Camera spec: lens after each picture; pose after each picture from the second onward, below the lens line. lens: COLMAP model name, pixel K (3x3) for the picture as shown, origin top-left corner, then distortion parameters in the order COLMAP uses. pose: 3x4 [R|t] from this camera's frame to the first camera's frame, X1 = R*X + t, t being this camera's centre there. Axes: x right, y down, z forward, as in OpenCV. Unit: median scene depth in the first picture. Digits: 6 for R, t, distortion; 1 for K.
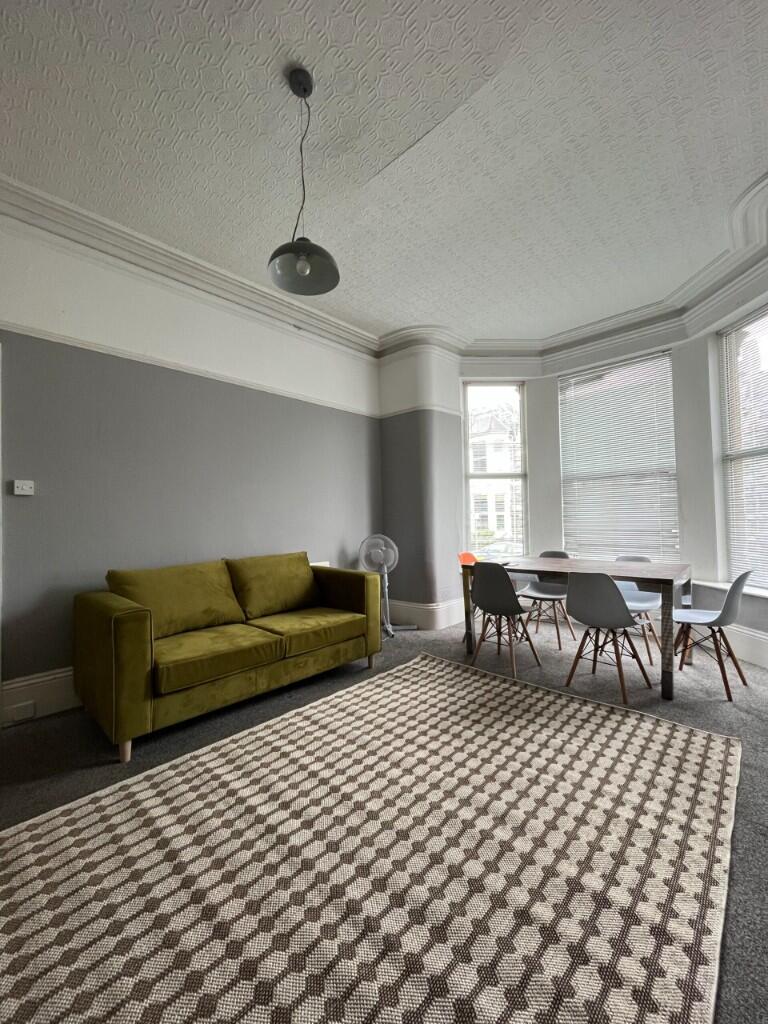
lens RADIAL K [[413.8, 0, 384.4], [0, 413.8, 509.4], [0, 0, 1]] dist [-0.000305, -0.000278]
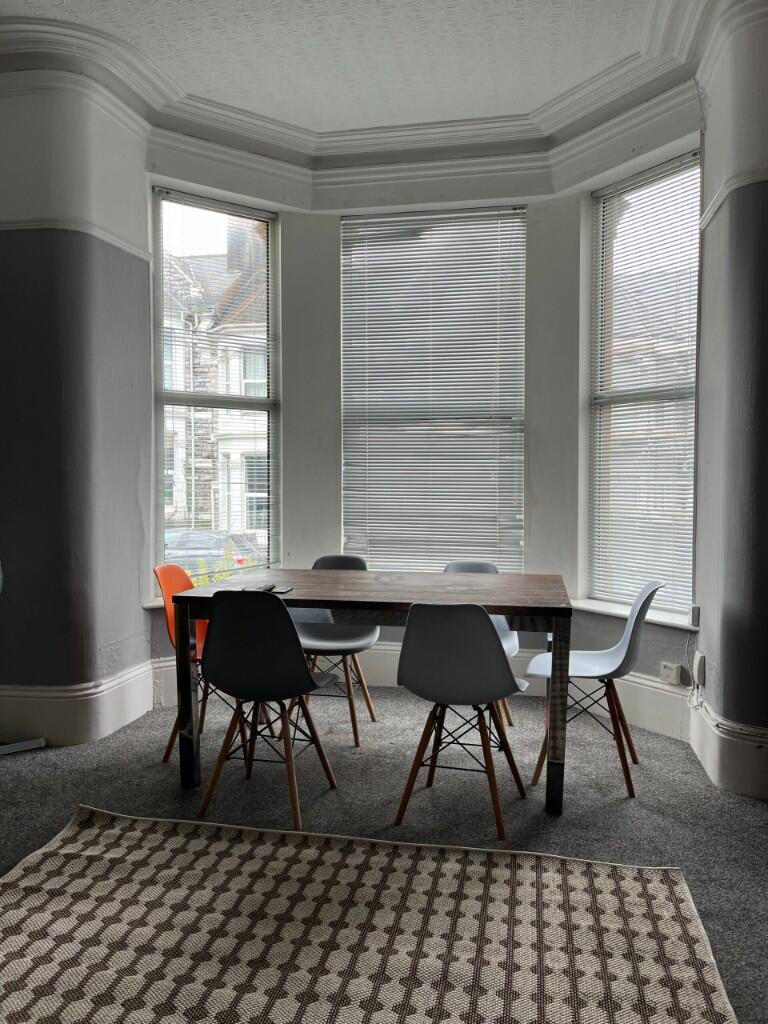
lens RADIAL K [[781.2, 0, 393.6], [0, 781.2, 509.1], [0, 0, 1]] dist [0.049365, -0.057201]
pose [[0.841957, 0.002725, 0.539537, -0.083250], [-0.032730, 0.998404, 0.046034, -0.007801], [-0.538550, -0.056418, 0.840702, 0.188285]]
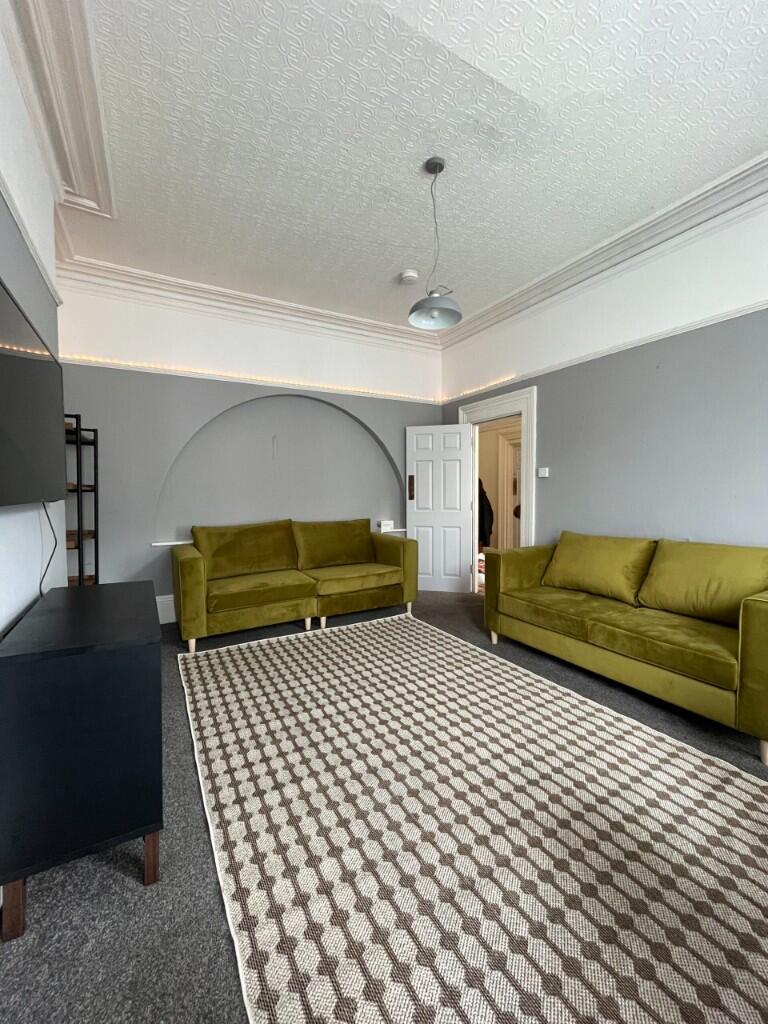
lens RADIAL K [[413.8, 0, 389.2], [0, 413.8, 510.6], [0, 0, 1]] dist [-0.000305, -0.000278]
pose [[-0.281219, 0.067395, -0.957274, 0.672455], [0.035201, 0.997584, 0.059892, -0.018546], [0.958998, -0.016854, -0.282912, 0.704591]]
